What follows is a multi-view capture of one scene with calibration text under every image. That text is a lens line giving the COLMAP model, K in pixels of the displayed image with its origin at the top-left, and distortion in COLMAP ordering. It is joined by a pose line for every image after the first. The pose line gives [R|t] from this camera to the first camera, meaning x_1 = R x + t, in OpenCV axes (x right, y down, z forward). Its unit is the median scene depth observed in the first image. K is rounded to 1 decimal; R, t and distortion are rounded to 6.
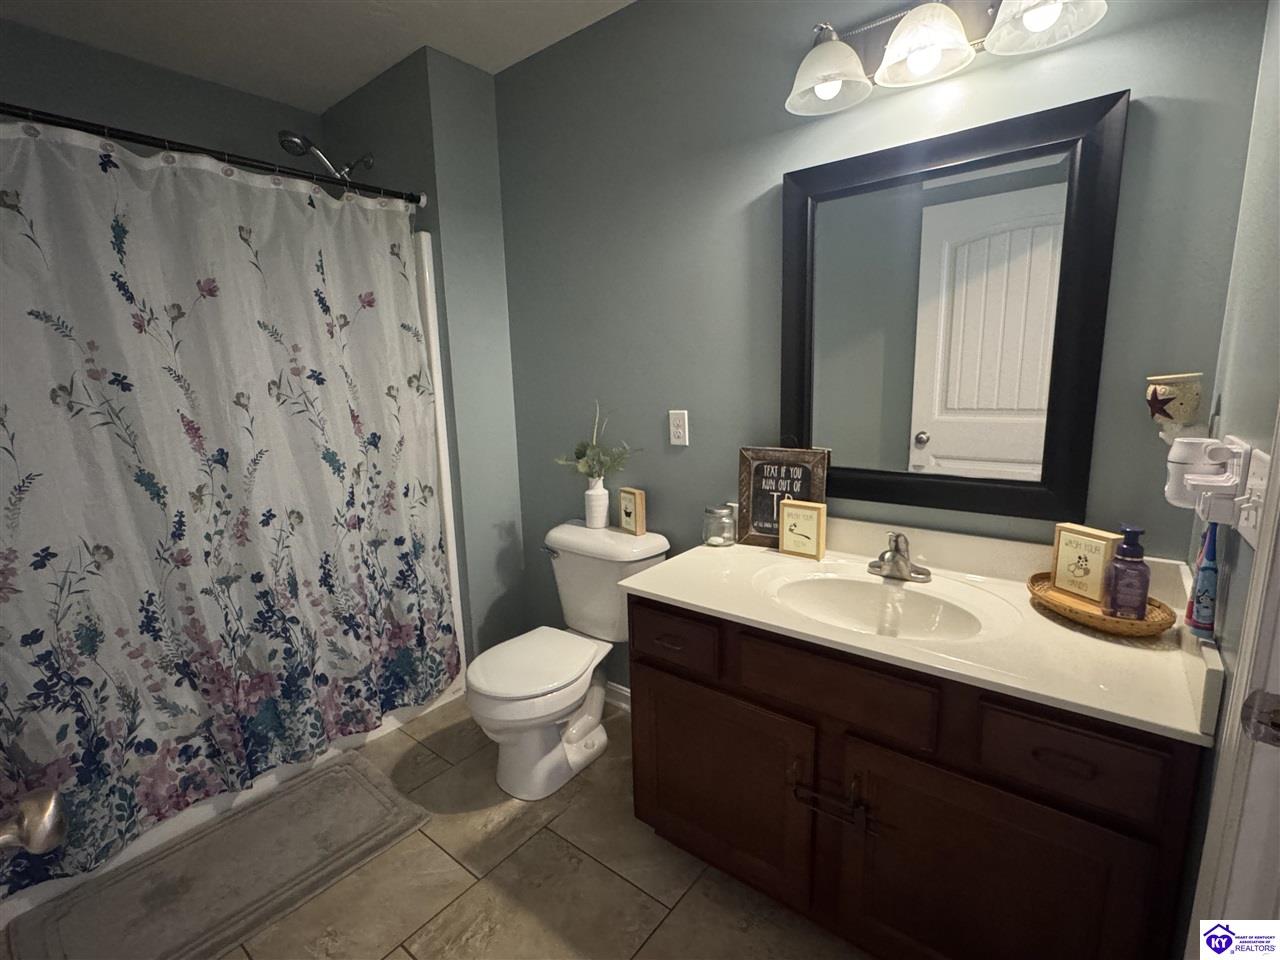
lens RADIAL K [[596.9, 0, 645.5], [0, 596.9, 479.7], [0, 0, 1]] dist [-0.006173, 0.000136]
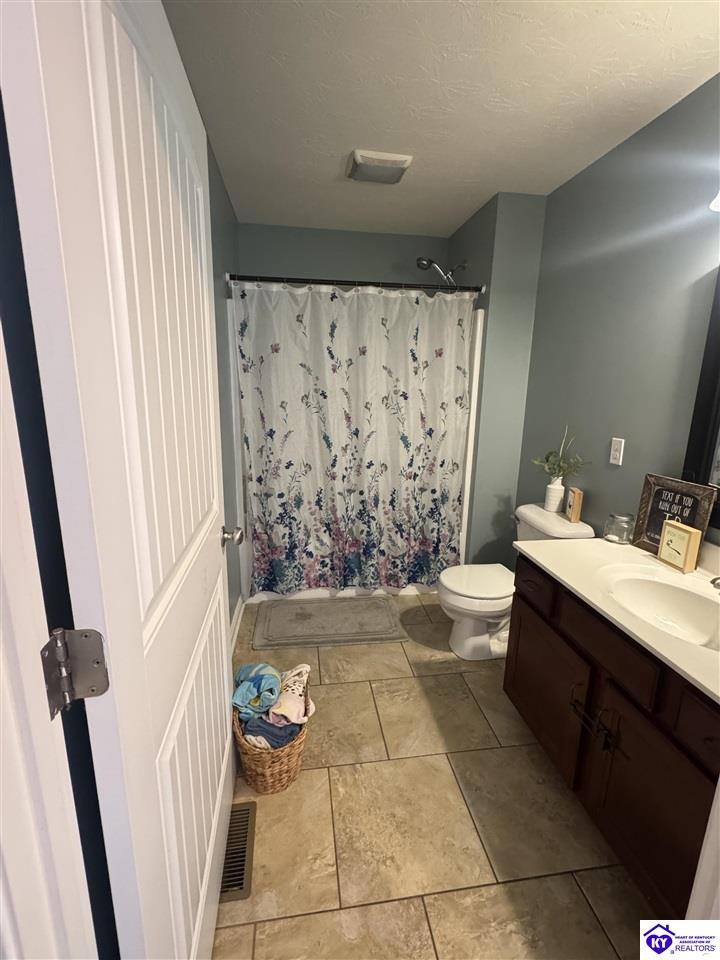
lens RADIAL K [[447.7, 0, 356.8], [0, 447.7, 479.5], [0, 0, 1]] dist [-0.006173, 0.000136]
pose [[0.721672, 0.192107, -0.665044, 0.342993], [-0.161115, 0.980951, 0.108527, -0.043807], [0.673224, 0.028828, 0.738876, -0.142722]]
